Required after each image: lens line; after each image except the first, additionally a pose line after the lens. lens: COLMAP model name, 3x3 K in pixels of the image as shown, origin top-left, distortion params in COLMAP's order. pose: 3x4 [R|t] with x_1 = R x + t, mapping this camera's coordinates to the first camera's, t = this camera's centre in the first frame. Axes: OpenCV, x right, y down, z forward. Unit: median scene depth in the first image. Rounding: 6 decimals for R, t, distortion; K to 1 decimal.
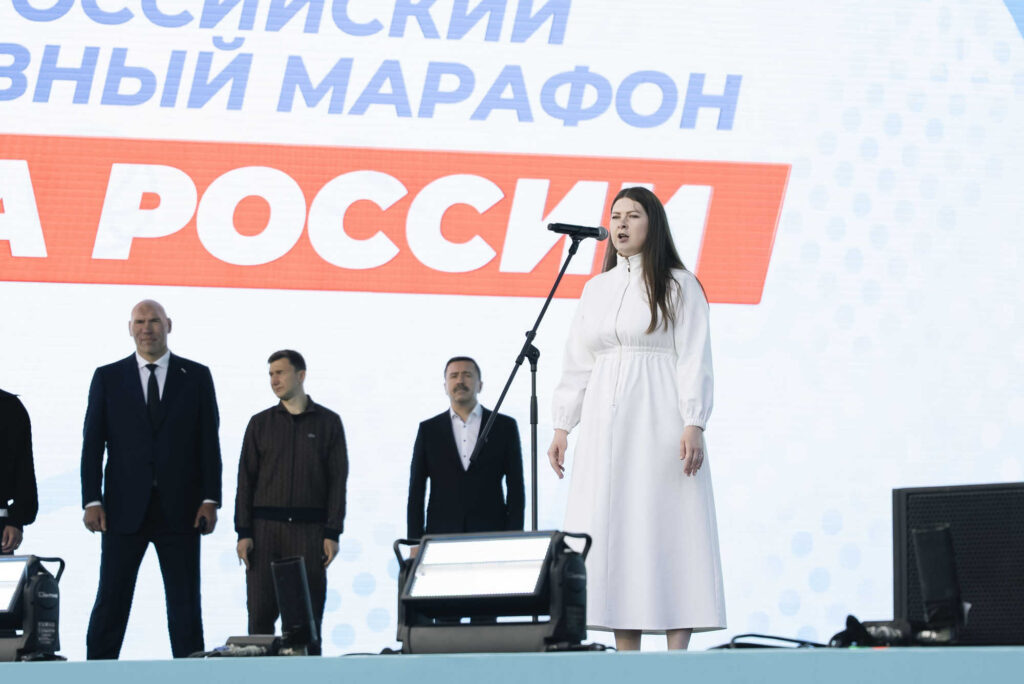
lens RADIAL K [[3033.4, 0, 513.3], [0, 3033.4, 372.6], [0, 0, 1]] dist [0.008188, 0.310742]
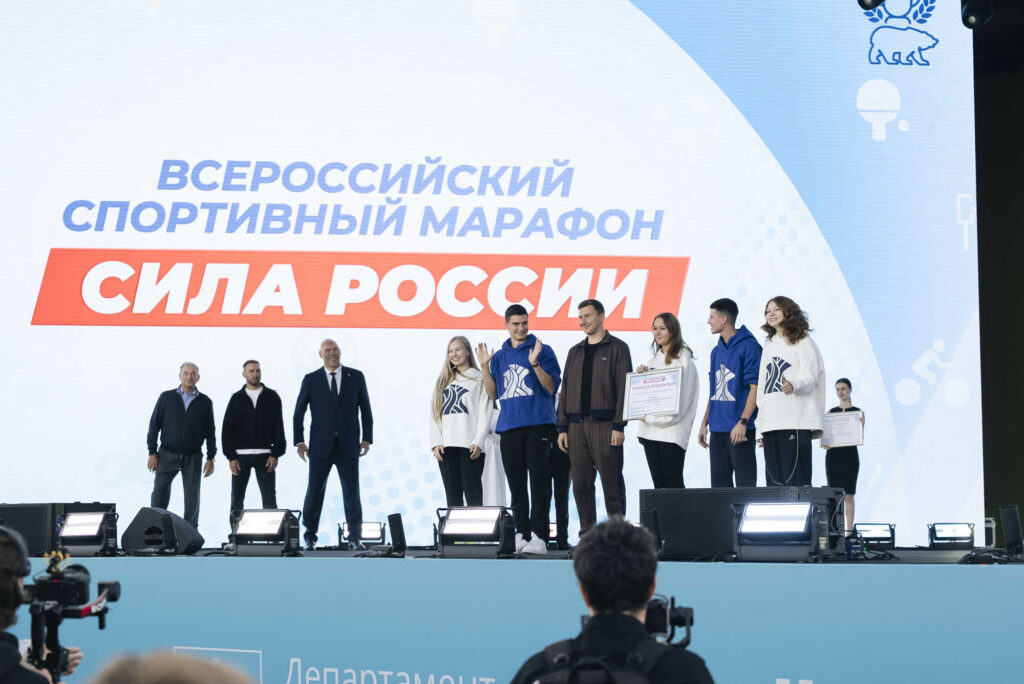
lens RADIAL K [[1876.9, 0, 479.2], [0, 1876.9, 364.5], [0, 0, 1]] dist [0.020441, 0.077990]
pose [[0.997750, -0.012839, -0.065810, 0.037104], [0.014863, 0.999429, 0.030357, -0.040088], [0.065383, -0.031267, 0.997370, -0.187344]]
